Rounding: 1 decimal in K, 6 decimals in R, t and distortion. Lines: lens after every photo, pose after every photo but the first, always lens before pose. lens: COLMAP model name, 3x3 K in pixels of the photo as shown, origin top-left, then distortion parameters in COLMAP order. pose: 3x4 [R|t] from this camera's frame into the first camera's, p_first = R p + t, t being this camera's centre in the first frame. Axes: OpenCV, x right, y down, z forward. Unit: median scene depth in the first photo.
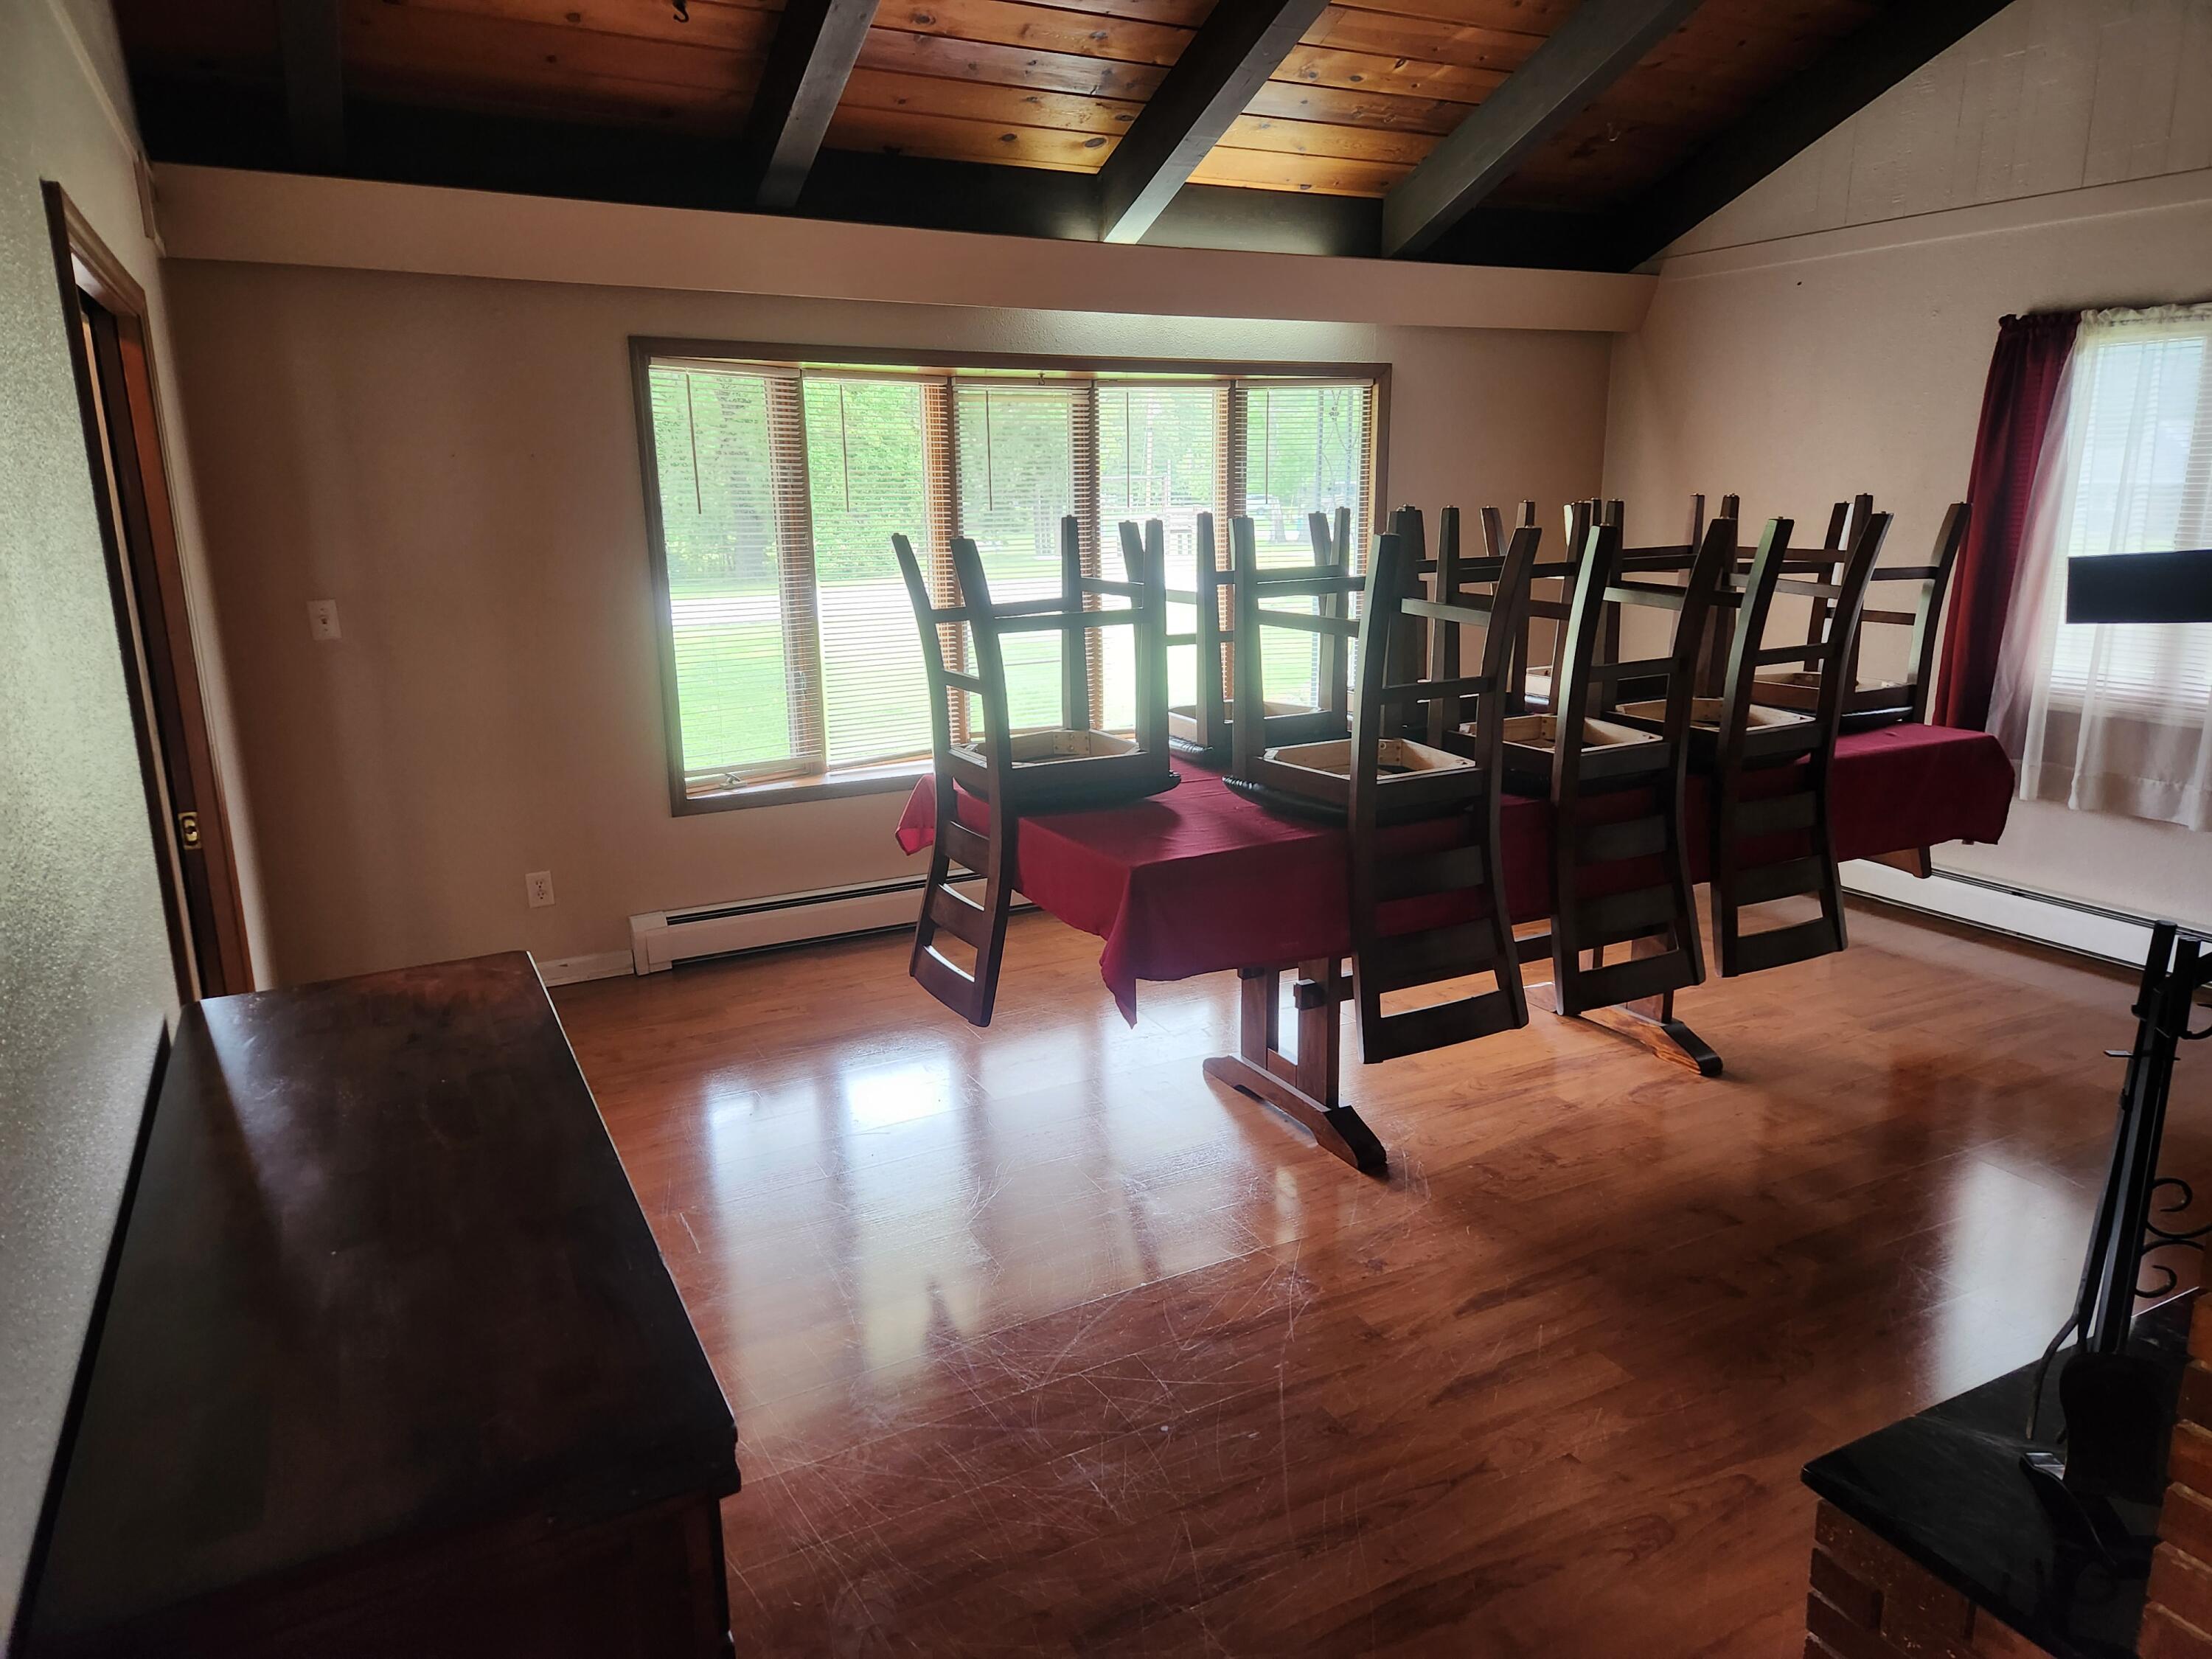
lens RADIAL K [[1475.8, 0, 1115.0], [0, 1475.8, 845.1], [0, 0, 1]] dist [0.070626, -0.059358]
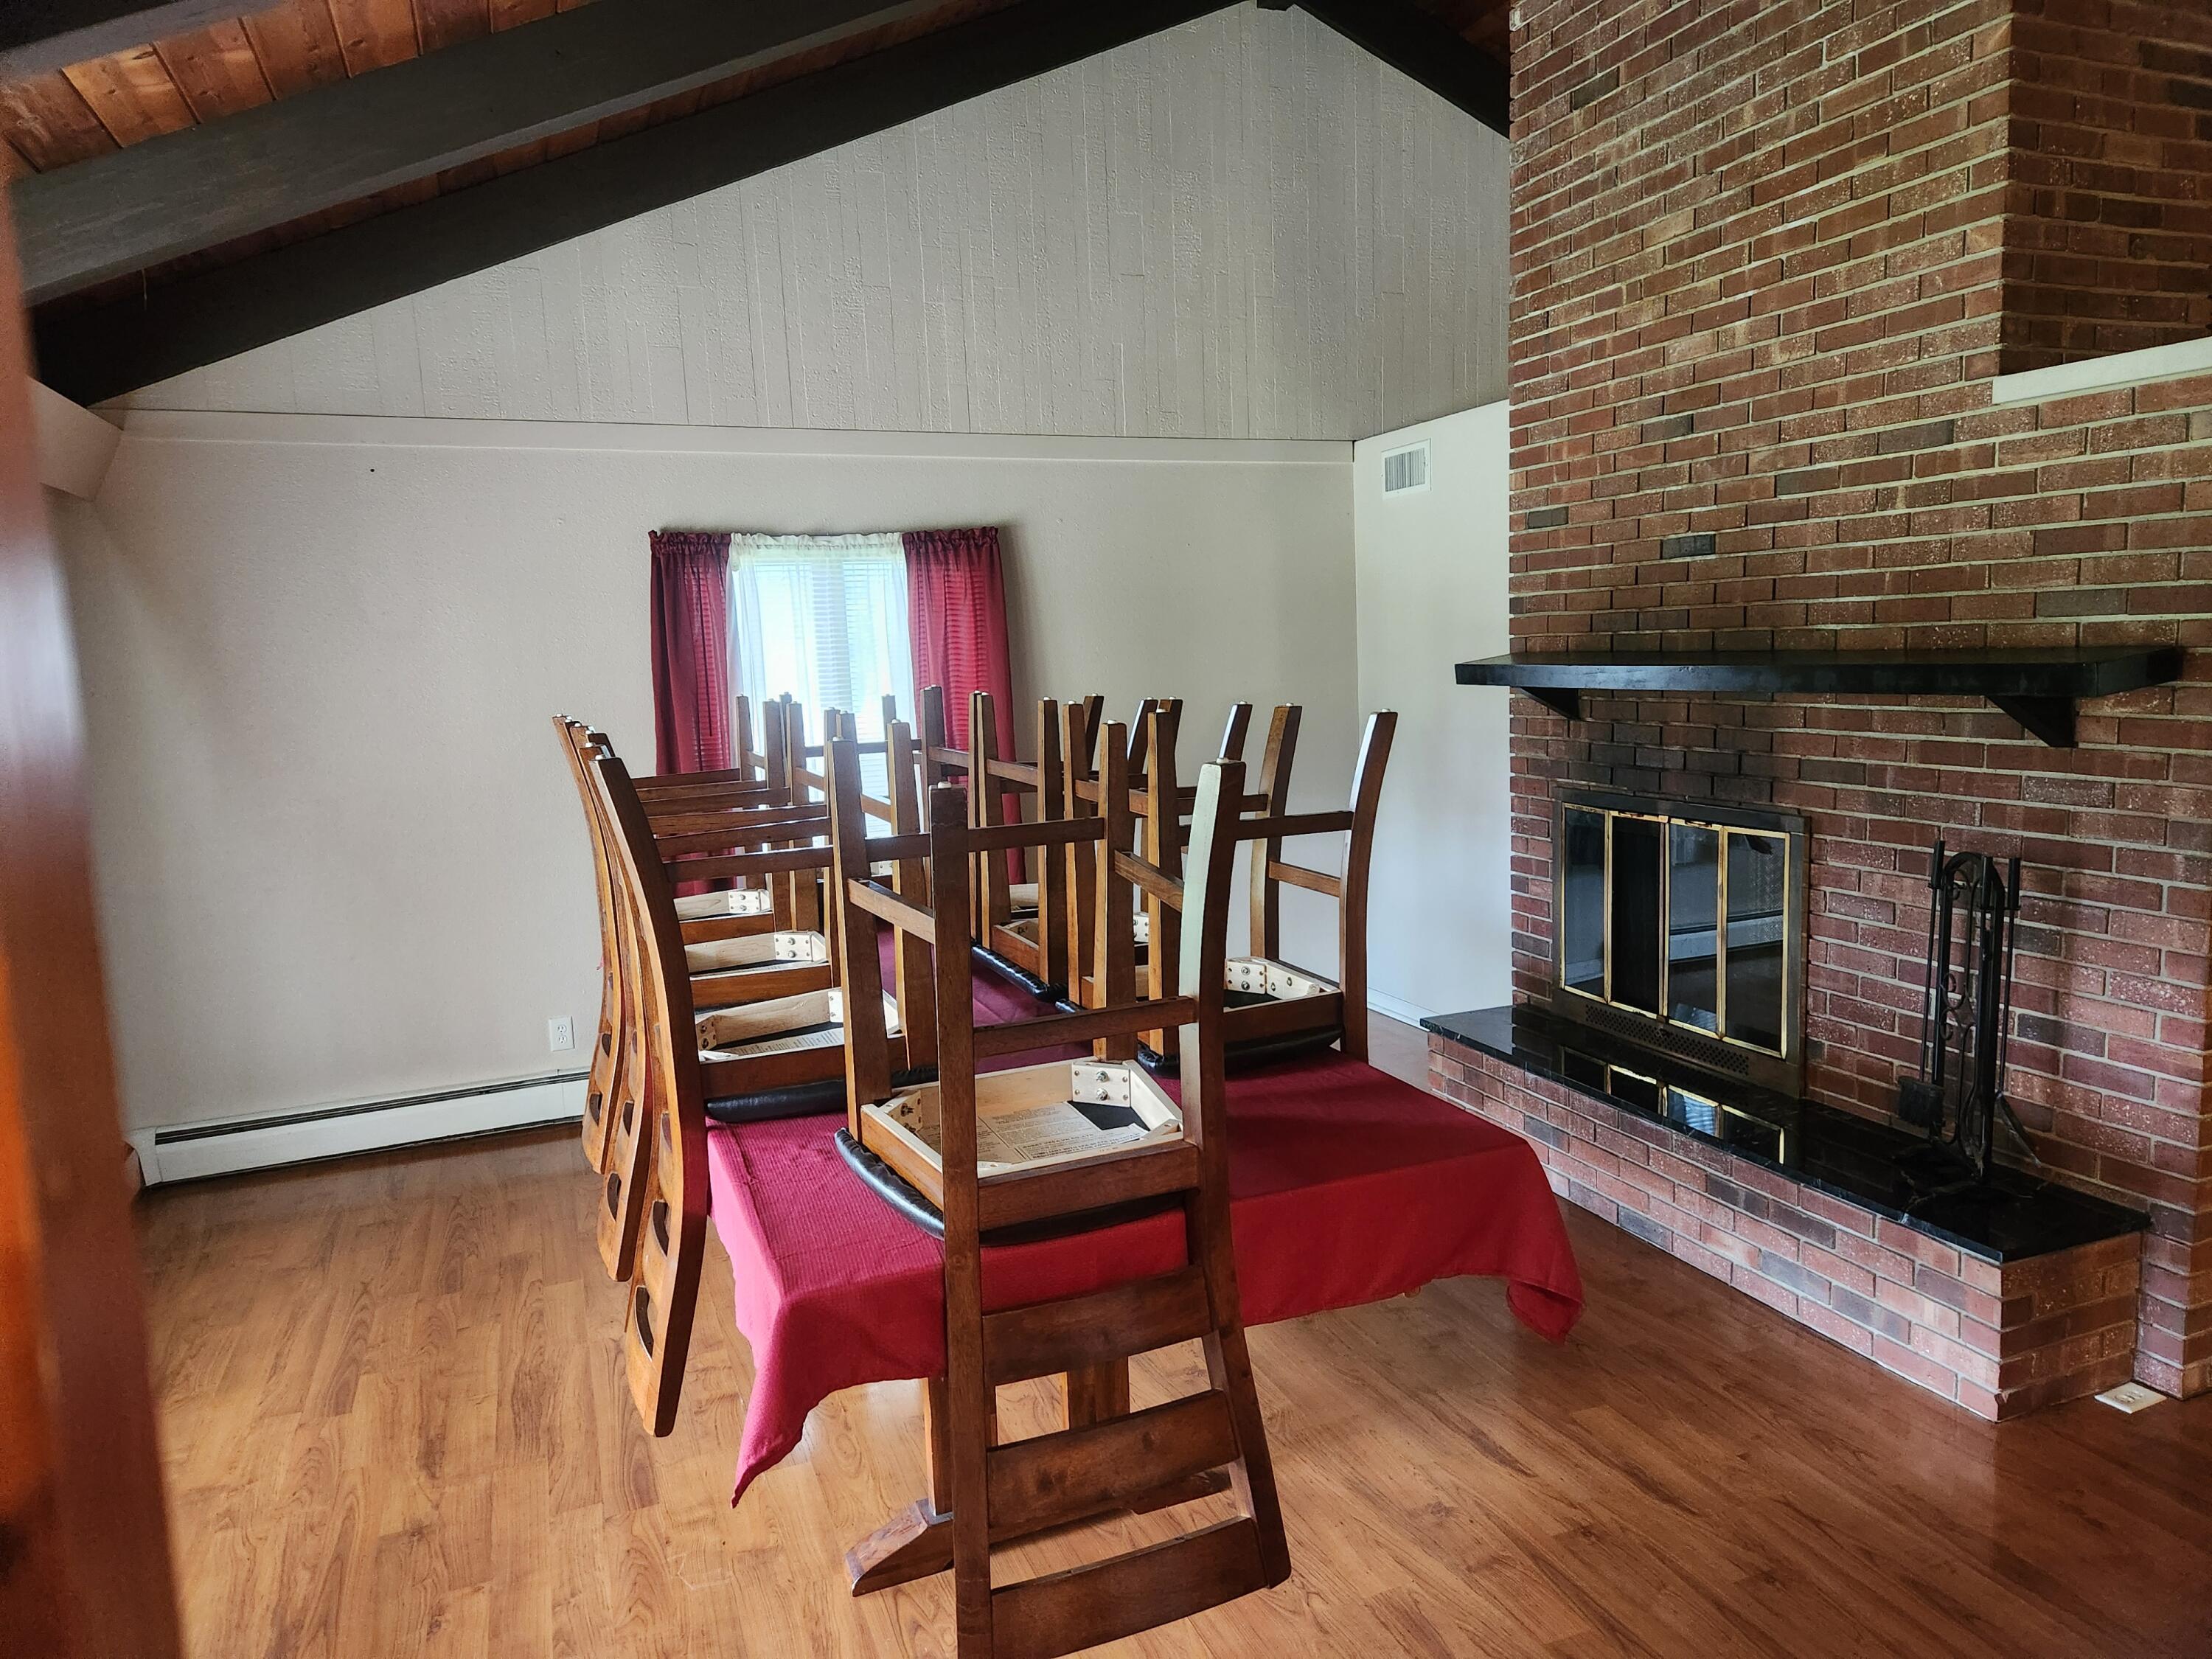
lens RADIAL K [[1475.8, 0, 1116.0], [0, 1475.8, 838.1], [0, 0, 1]] dist [0.070626, -0.059358]
pose [[0.076864, -0.130431, 0.988473, -0.725691], [0.265084, 0.958398, 0.105849, -0.276587], [-0.961157, 0.253892, 0.108241, 1.028778]]
